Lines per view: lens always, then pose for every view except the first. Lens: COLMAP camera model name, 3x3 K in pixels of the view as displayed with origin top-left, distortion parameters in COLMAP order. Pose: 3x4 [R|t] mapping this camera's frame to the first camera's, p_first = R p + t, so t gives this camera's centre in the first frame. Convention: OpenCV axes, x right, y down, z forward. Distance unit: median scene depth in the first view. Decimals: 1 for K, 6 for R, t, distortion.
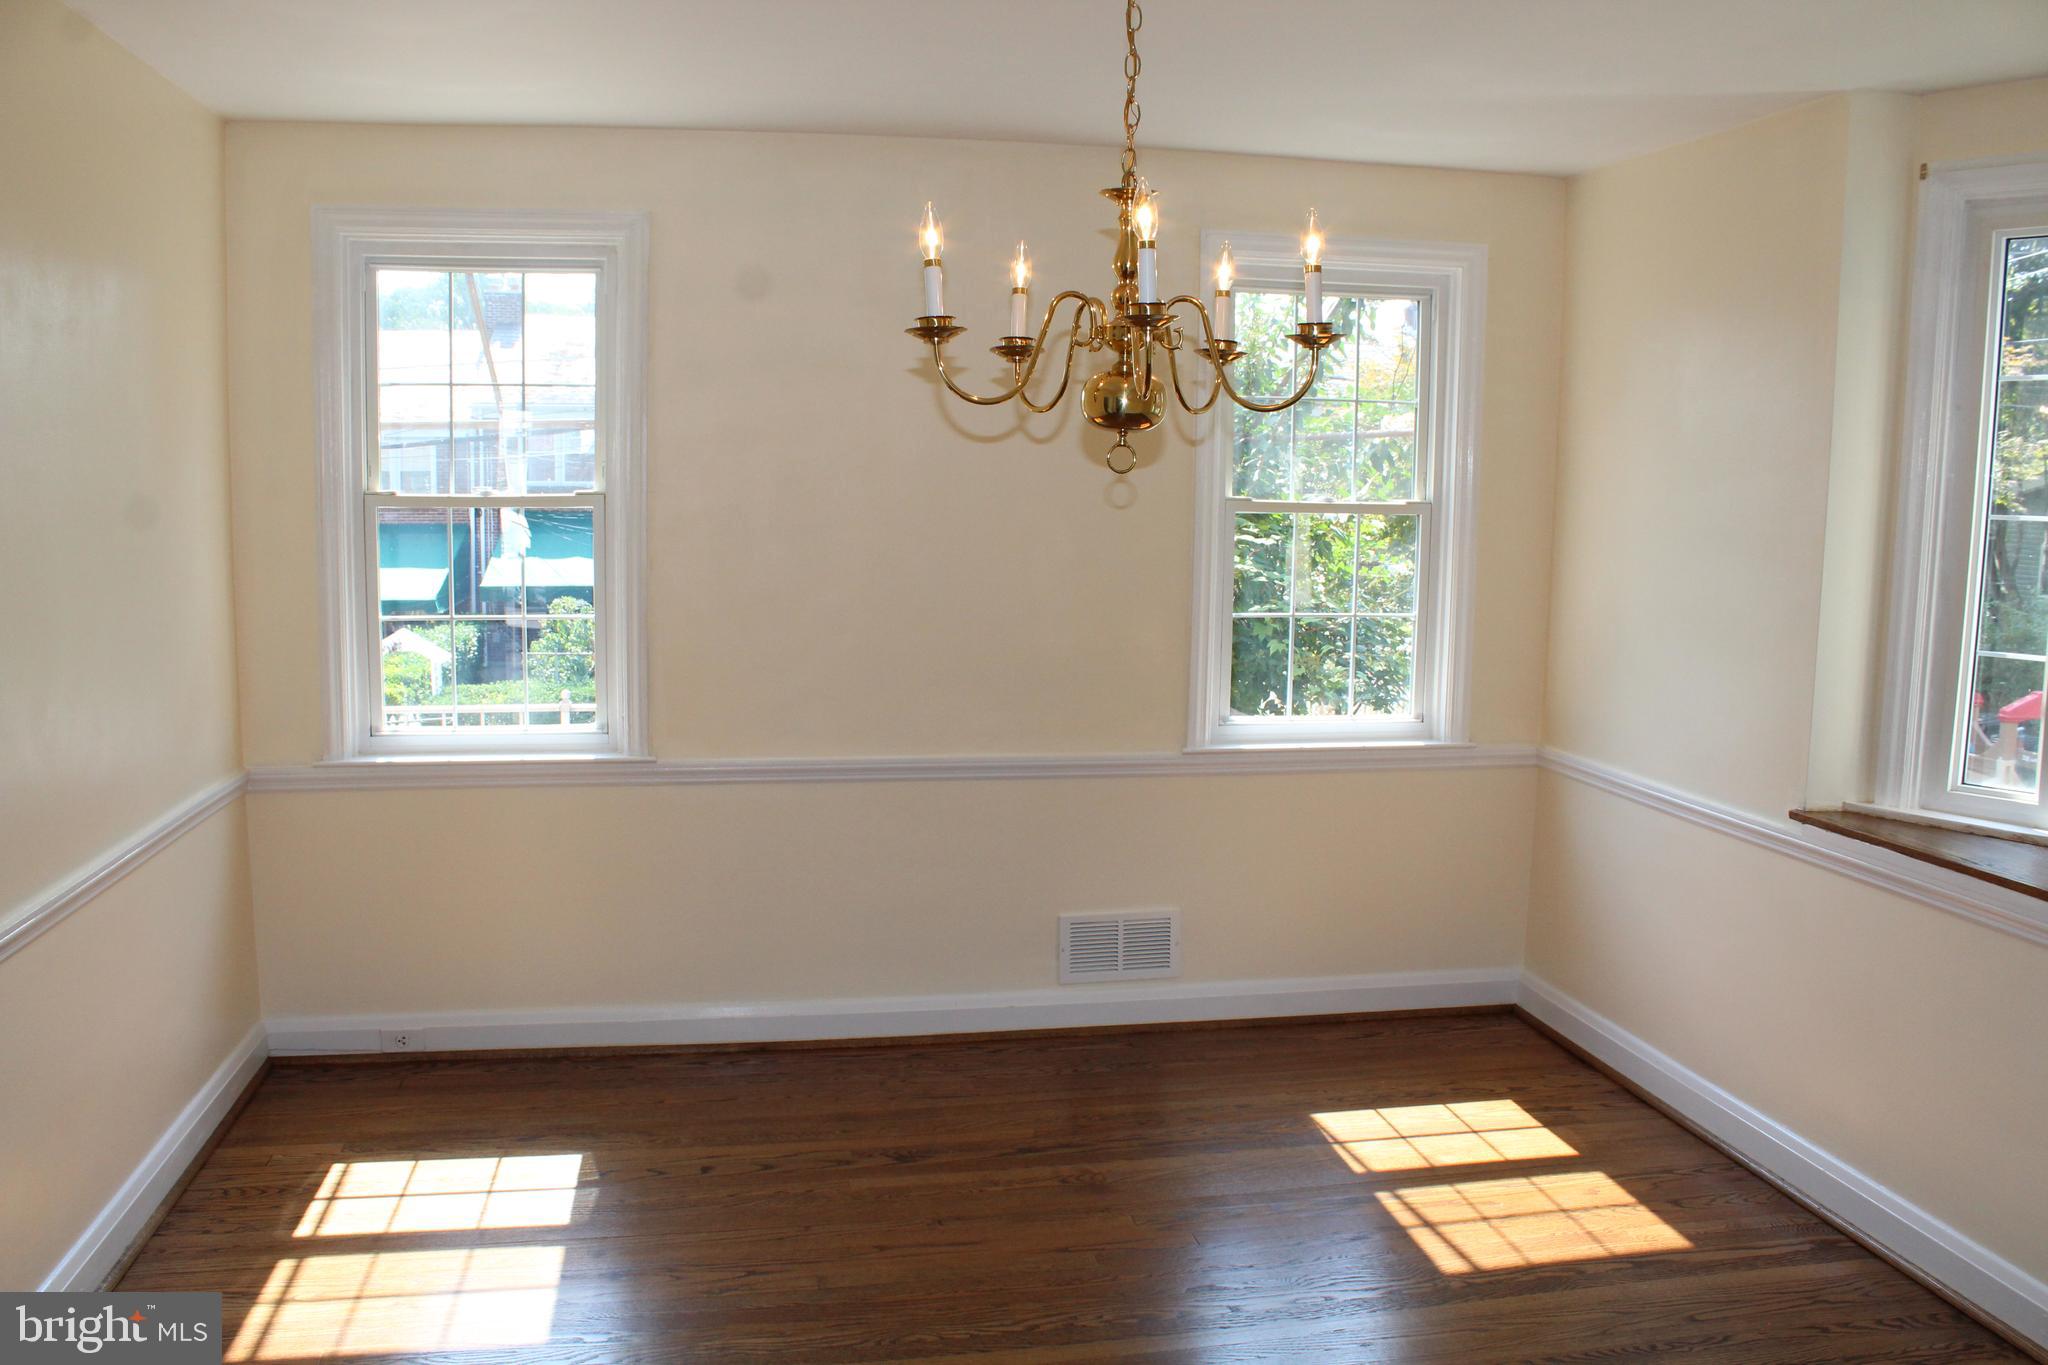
lens RADIAL K [[1698.0, 0, 1024.1], [0, 1698.0, 678.6], [0, 0, 1]] dist [-0.169722, 0.145866]
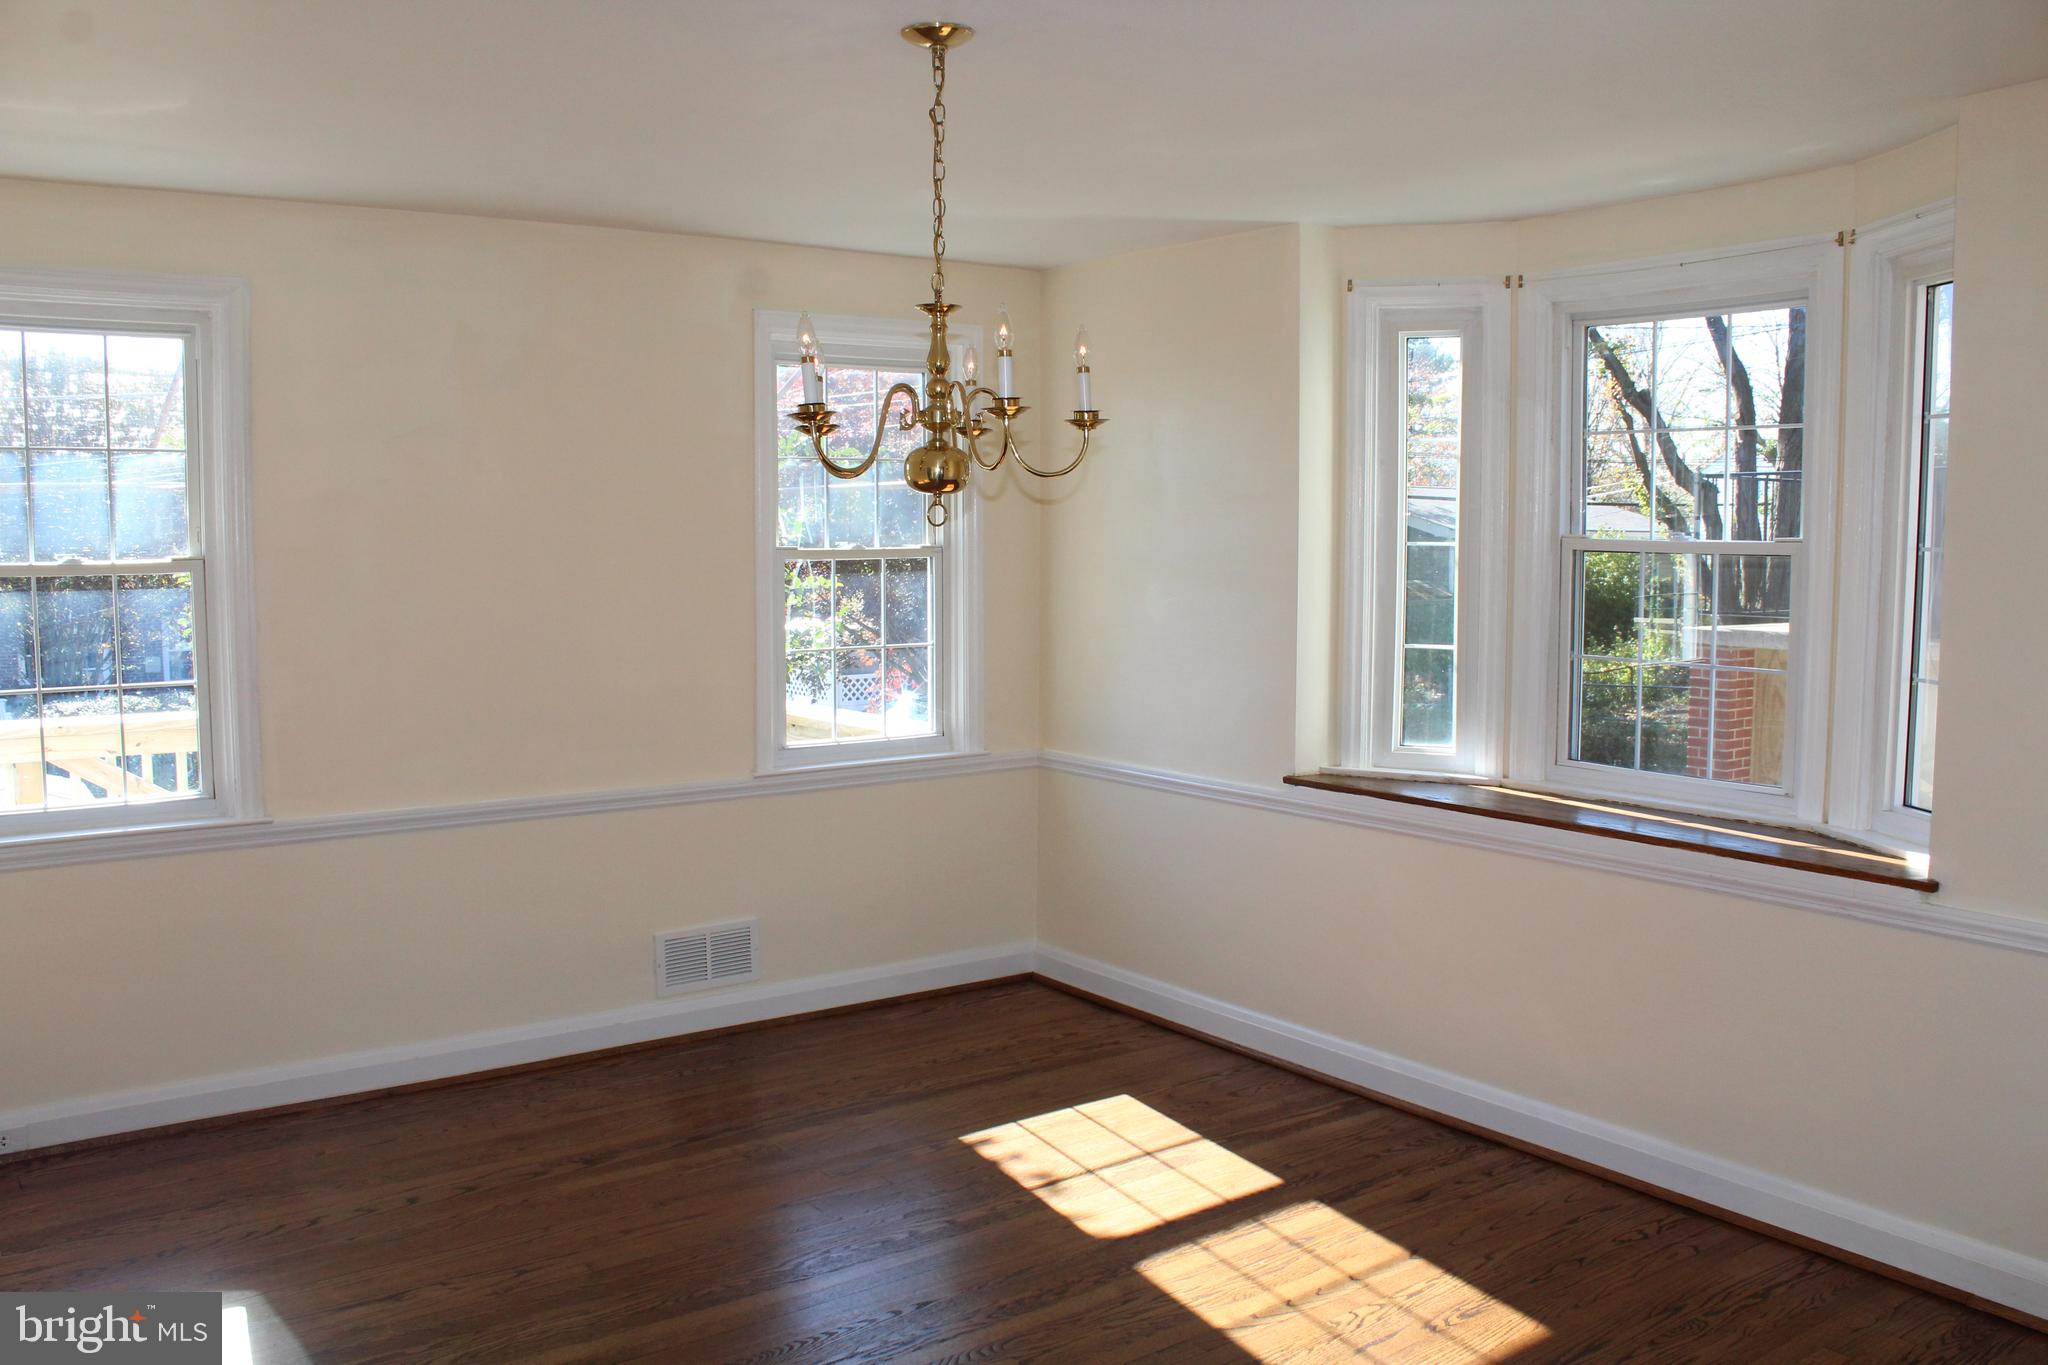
lens RADIAL K [[1698.0, 0, 1040.3], [0, 1698.0, 677.7], [0, 0, 1]] dist [-0.169722, 0.145866]
pose [[0.902487, -0.054164, 0.427299, -0.227516], [0.066684, 0.997671, -0.014376, 0.008104], [-0.425525, 0.041468, 0.903996, -0.095996]]
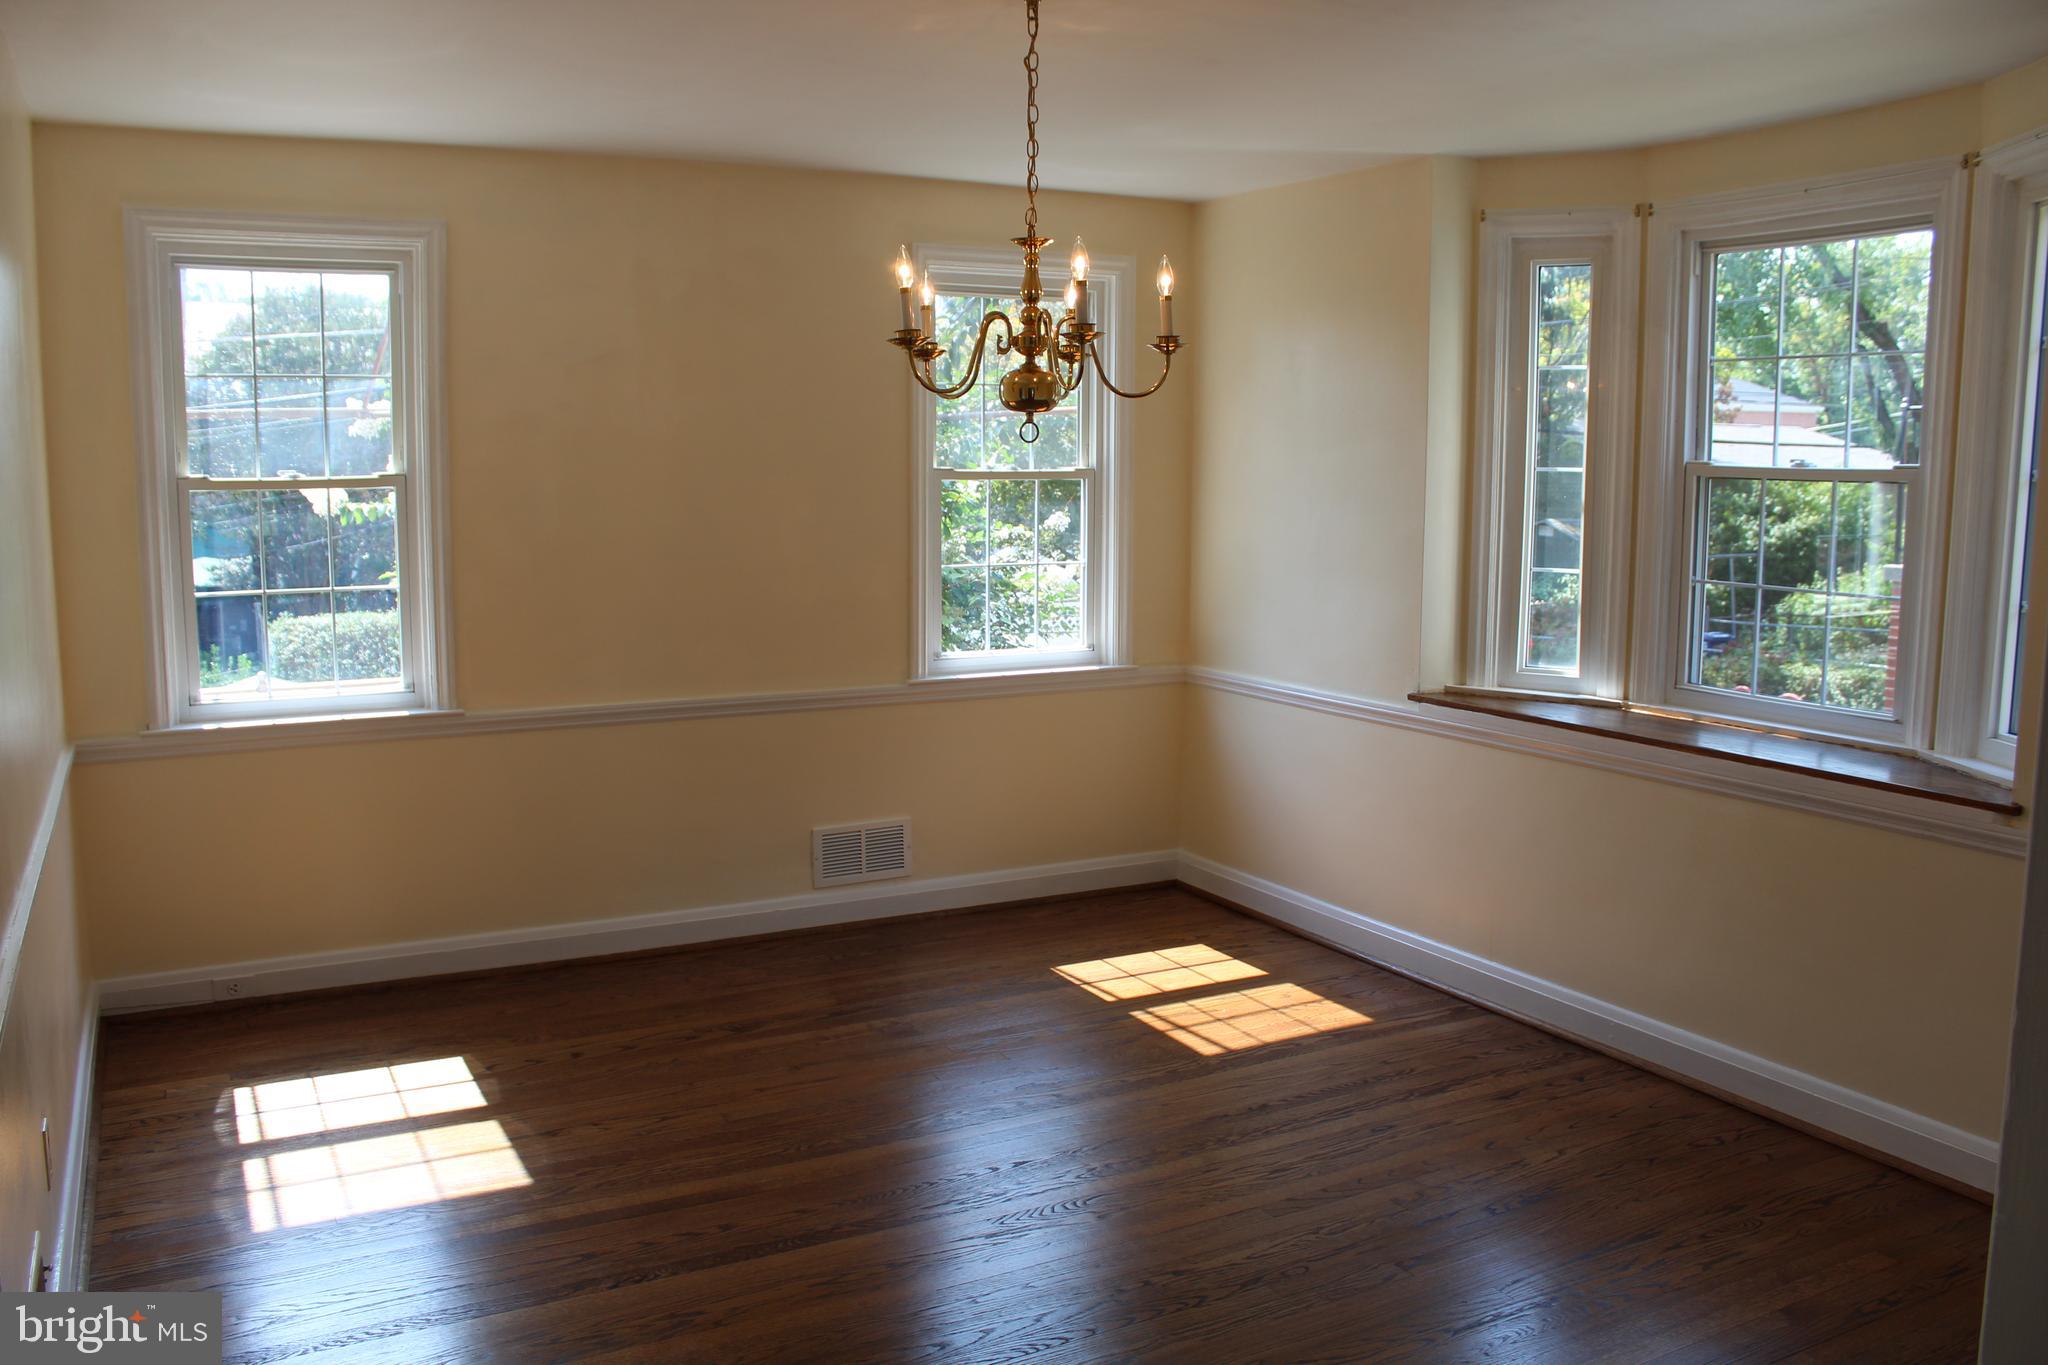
lens RADIAL K [[1698.0, 0, 1033.3], [0, 1698.0, 676.9], [0, 0, 1]] dist [-0.169722, 0.145866]
pose [[0.952613, -0.051257, 0.299836, -0.196000], [0.048328, 0.998684, 0.017183, 0.024740], [-0.300322, -0.001878, 0.953836, -0.172651]]
